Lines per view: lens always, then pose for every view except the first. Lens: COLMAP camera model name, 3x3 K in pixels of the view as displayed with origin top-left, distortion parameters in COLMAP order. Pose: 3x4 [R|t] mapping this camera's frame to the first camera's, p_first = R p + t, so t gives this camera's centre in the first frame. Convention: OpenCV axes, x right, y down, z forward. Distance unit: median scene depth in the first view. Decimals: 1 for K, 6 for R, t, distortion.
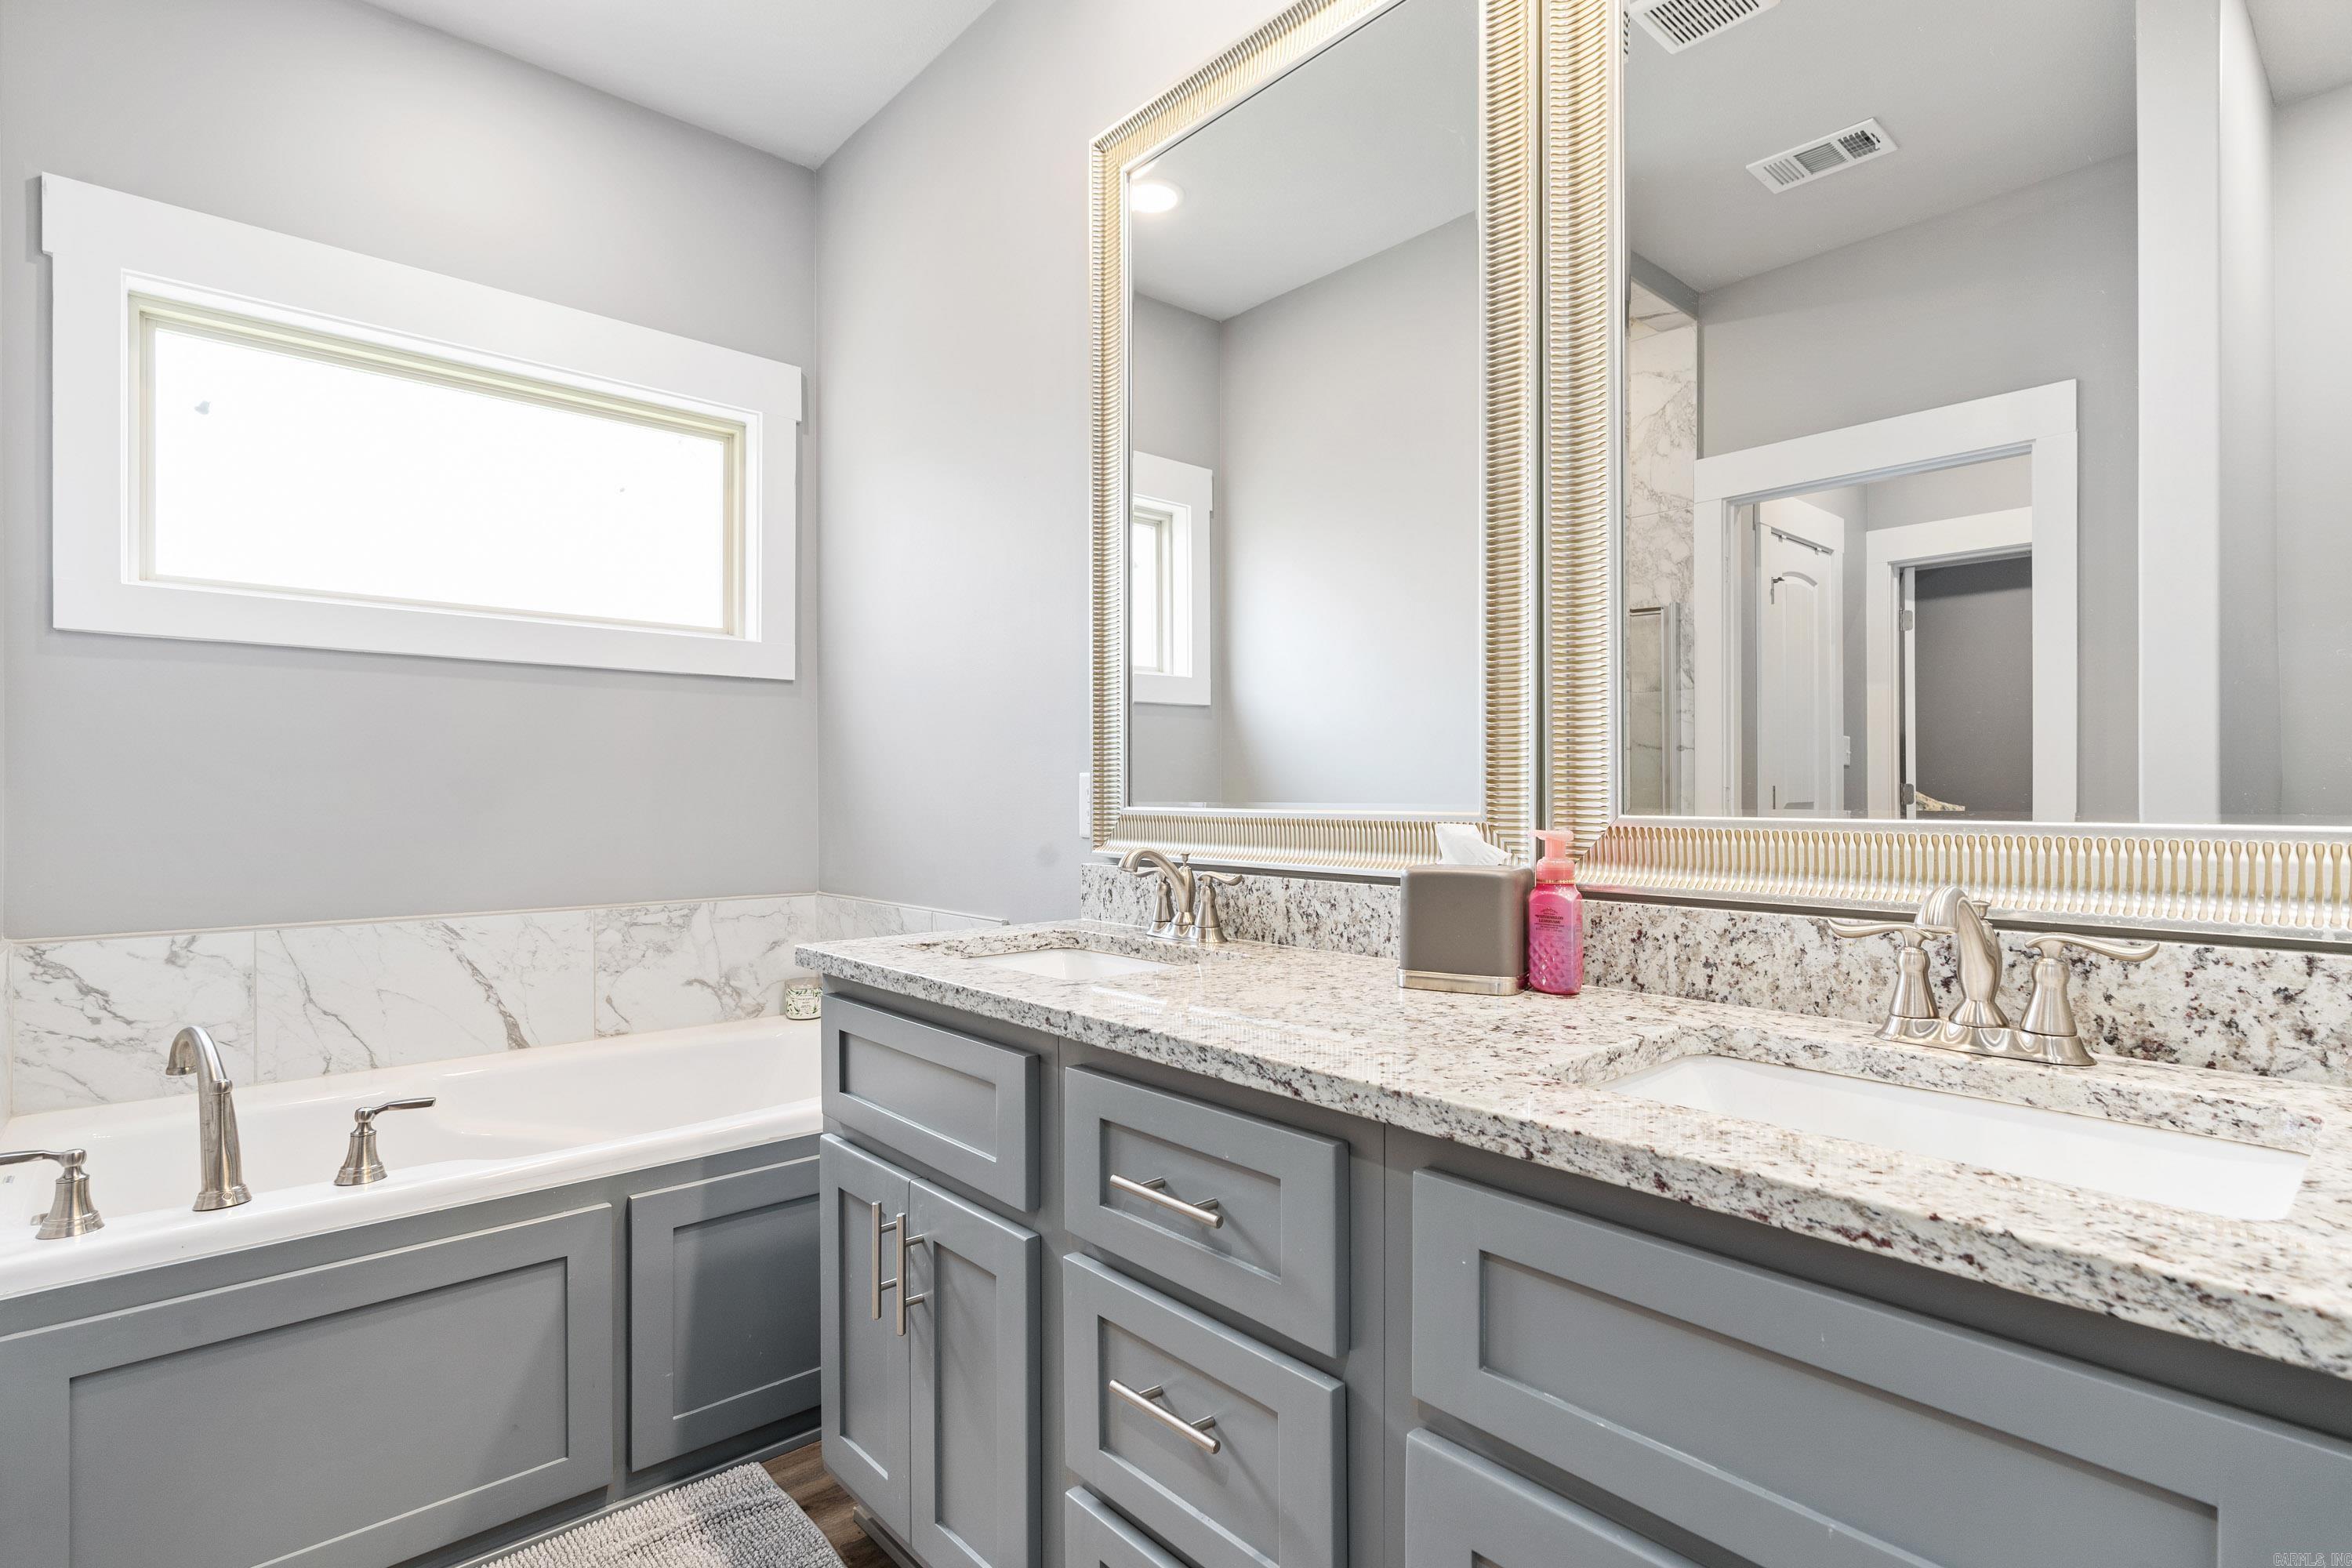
lens RADIAL K [[1158.3, 0, 1180.4], [0, 1158.3, 798.4], [0, 0, 1]] dist [-0.013537, 0.001532]
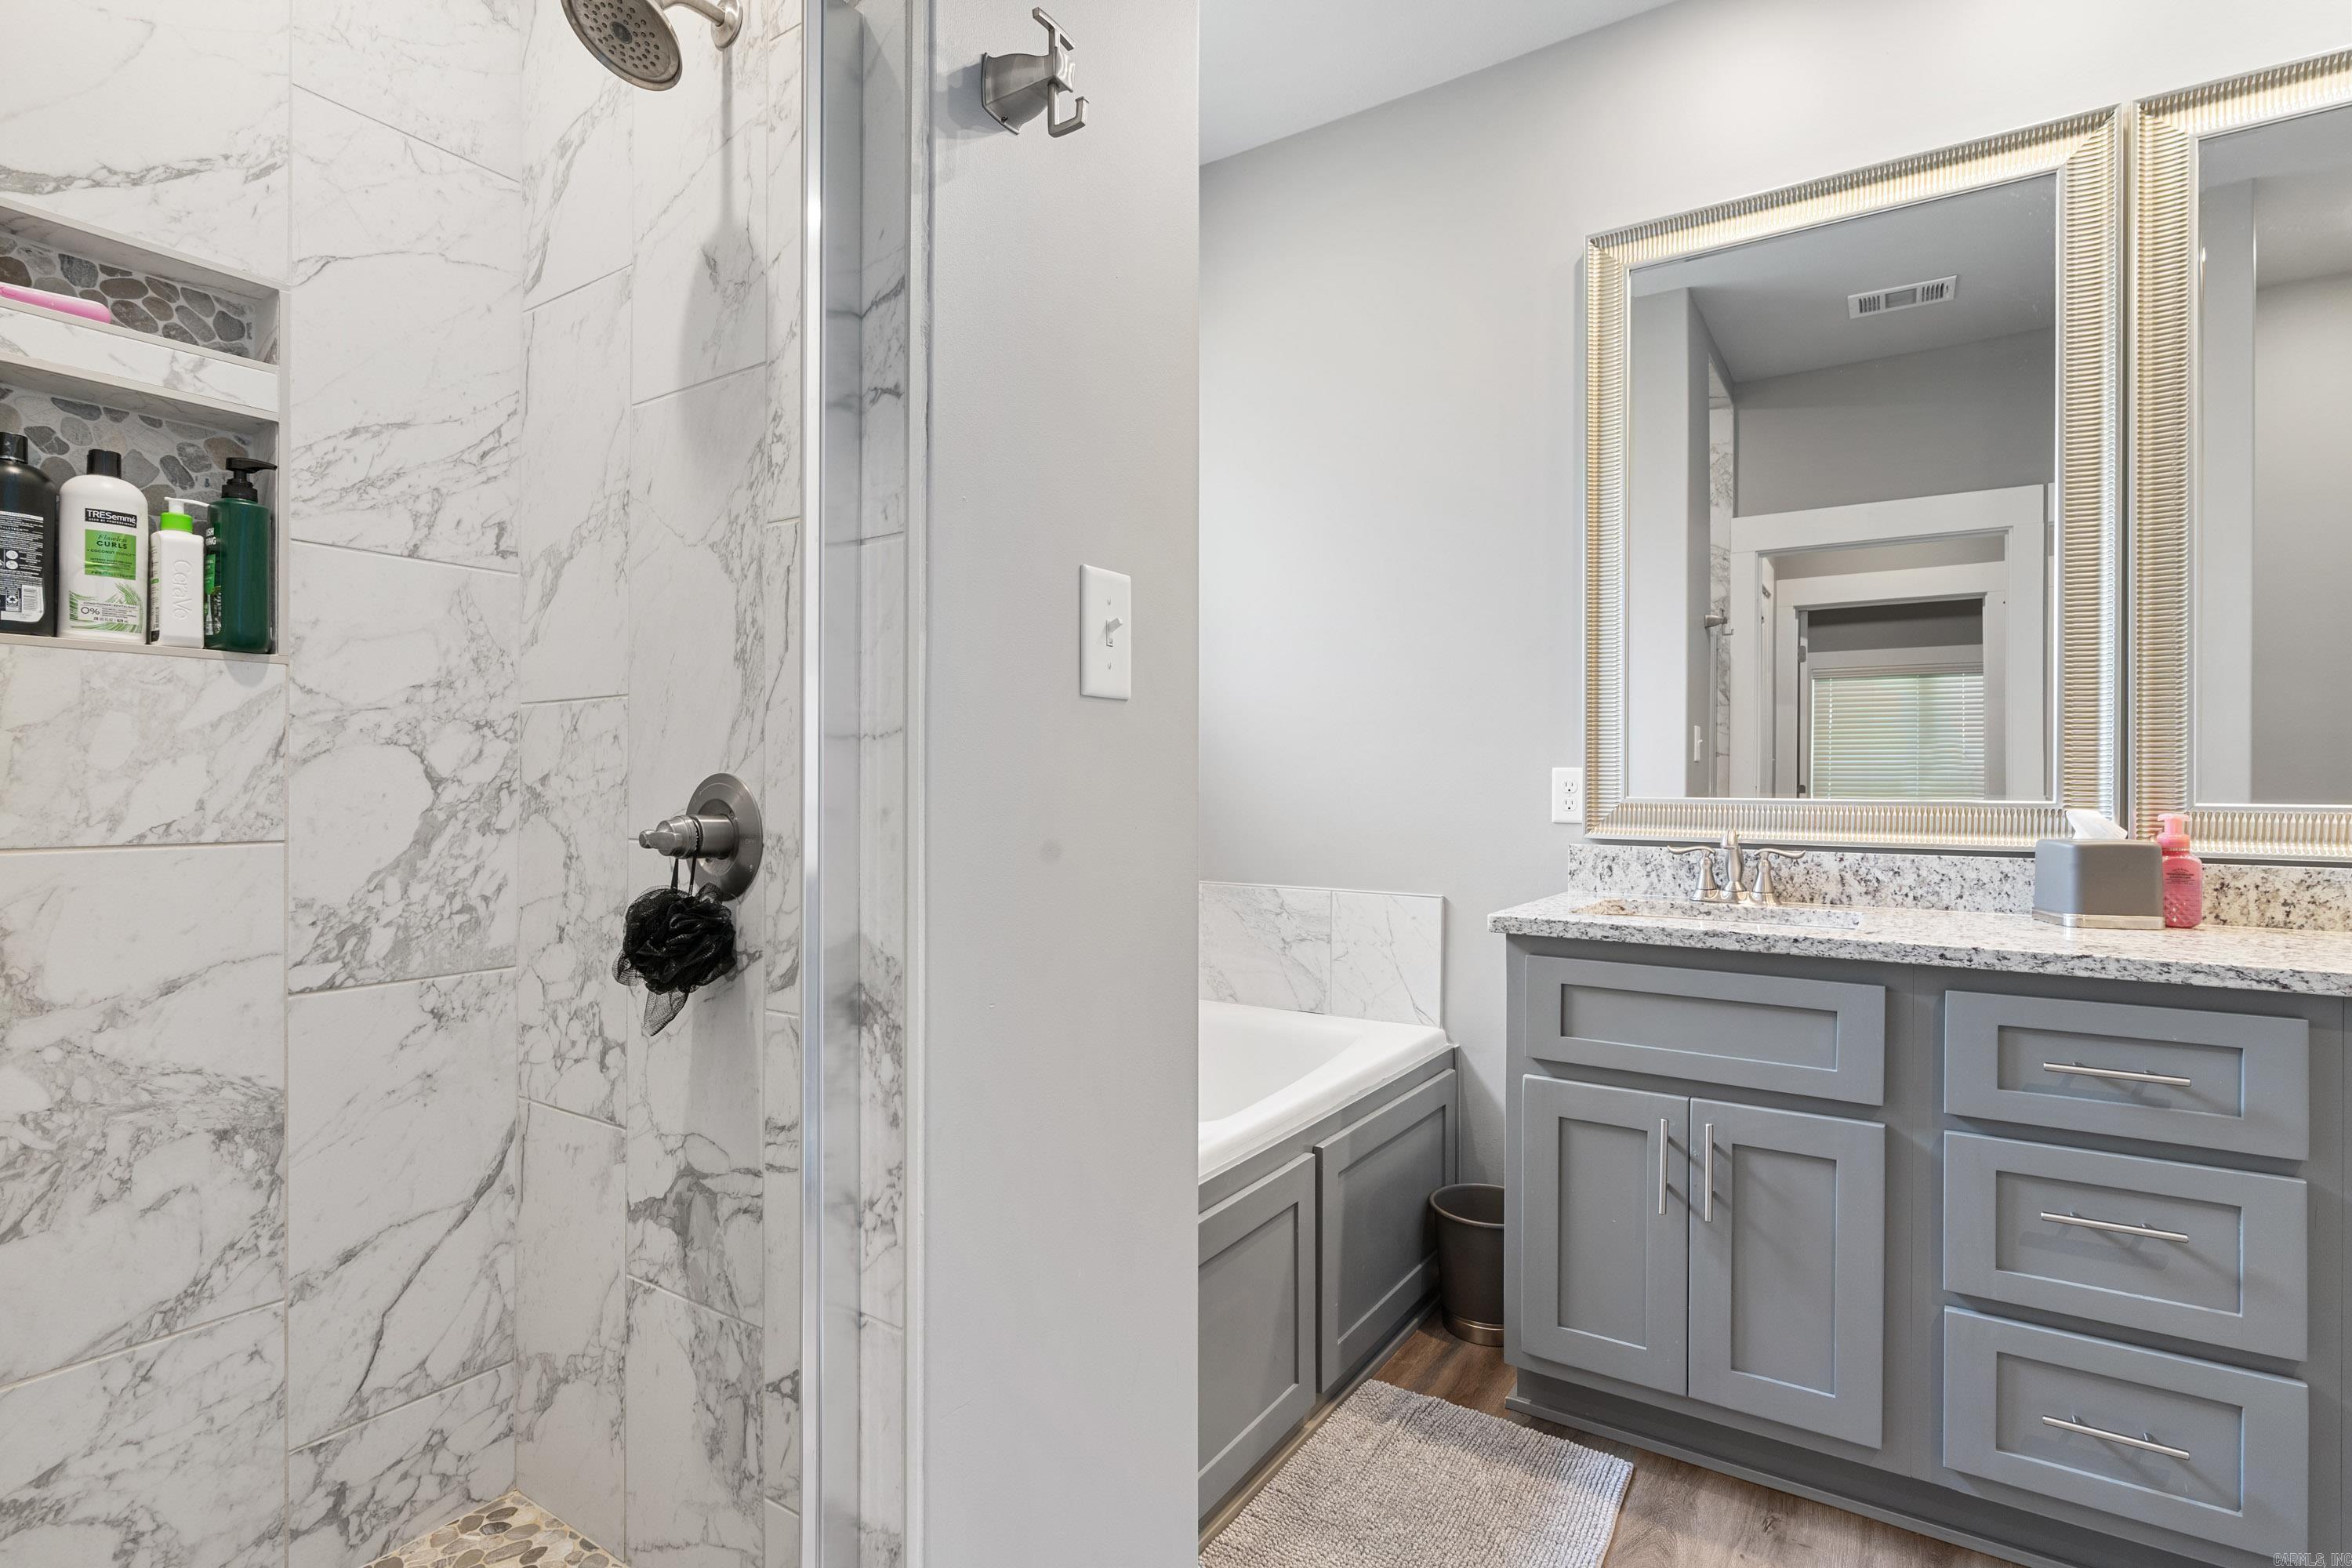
lens RADIAL K [[1135.5, 0, 1176.0], [0, 1135.5, 784.0], [0, 0, 1]] dist [-0.001607, -0.000217]
pose [[0.964432, 0.006481, 0.264252, -0.962722], [-0.004861, 0.999965, -0.006783, 0.004425], [-0.264287, 0.005257, 0.964430, -0.022927]]
